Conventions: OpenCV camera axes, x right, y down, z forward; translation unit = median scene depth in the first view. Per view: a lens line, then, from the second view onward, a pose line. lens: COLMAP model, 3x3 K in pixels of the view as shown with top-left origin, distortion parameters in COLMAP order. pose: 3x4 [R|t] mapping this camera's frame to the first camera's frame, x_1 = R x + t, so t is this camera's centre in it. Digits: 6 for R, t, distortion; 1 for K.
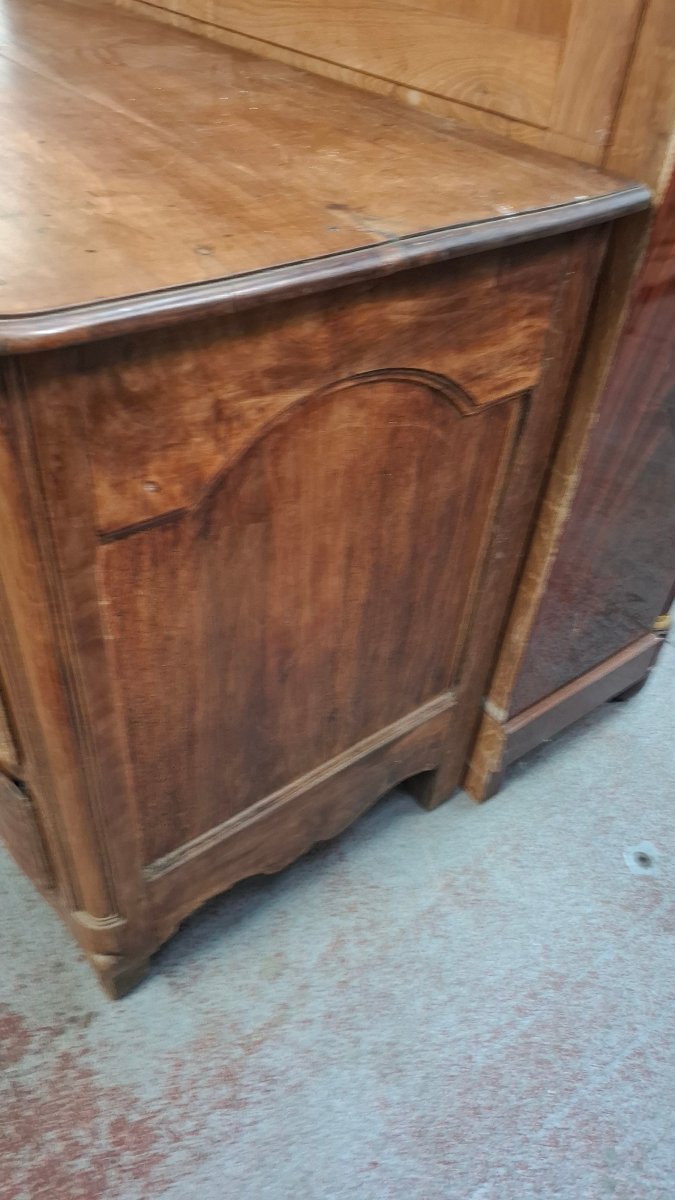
lens RADIAL K [[842.8, 0, 335.1], [0, 842.8, 599.3], [0, 0, 1]] dist [0.009797, -0.015915]
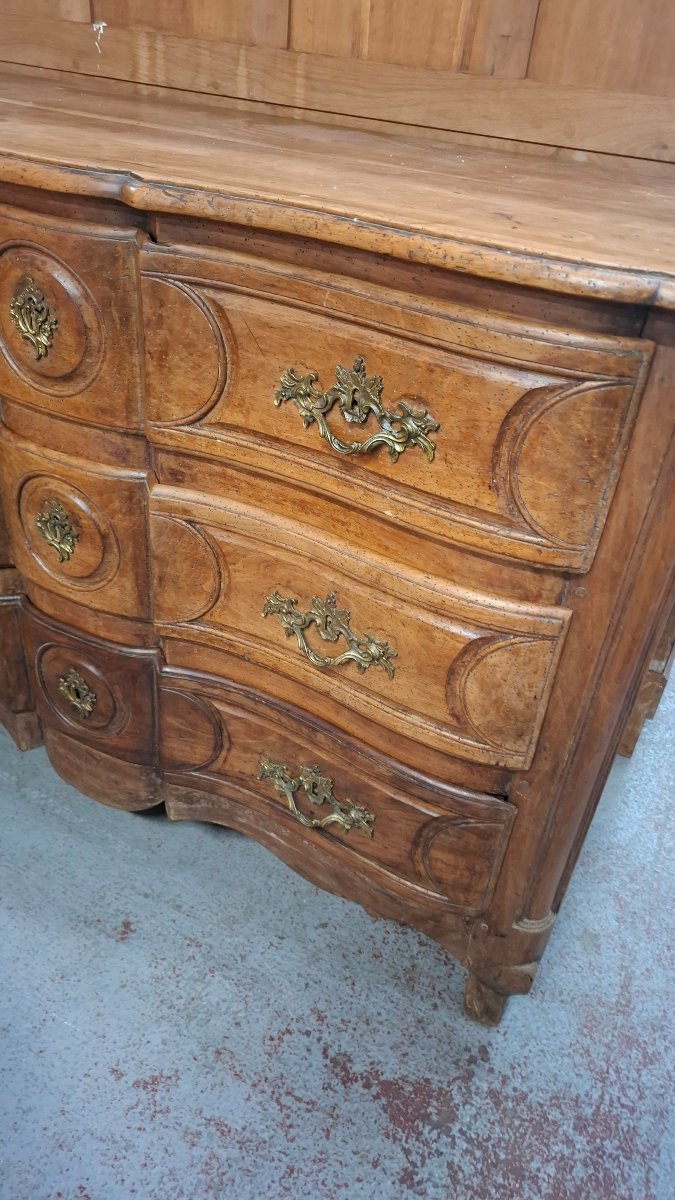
lens RADIAL K [[842.8, 0, 360.4], [0, 842.8, 594.5], [0, 0, 1]] dist [0.009797, -0.015915]
pose [[0.899310, -0.232999, 0.370072, -0.688167], [0.265023, 0.963517, -0.037396, -0.024531], [-0.347858, 0.131708, 0.928250, 0.059889]]
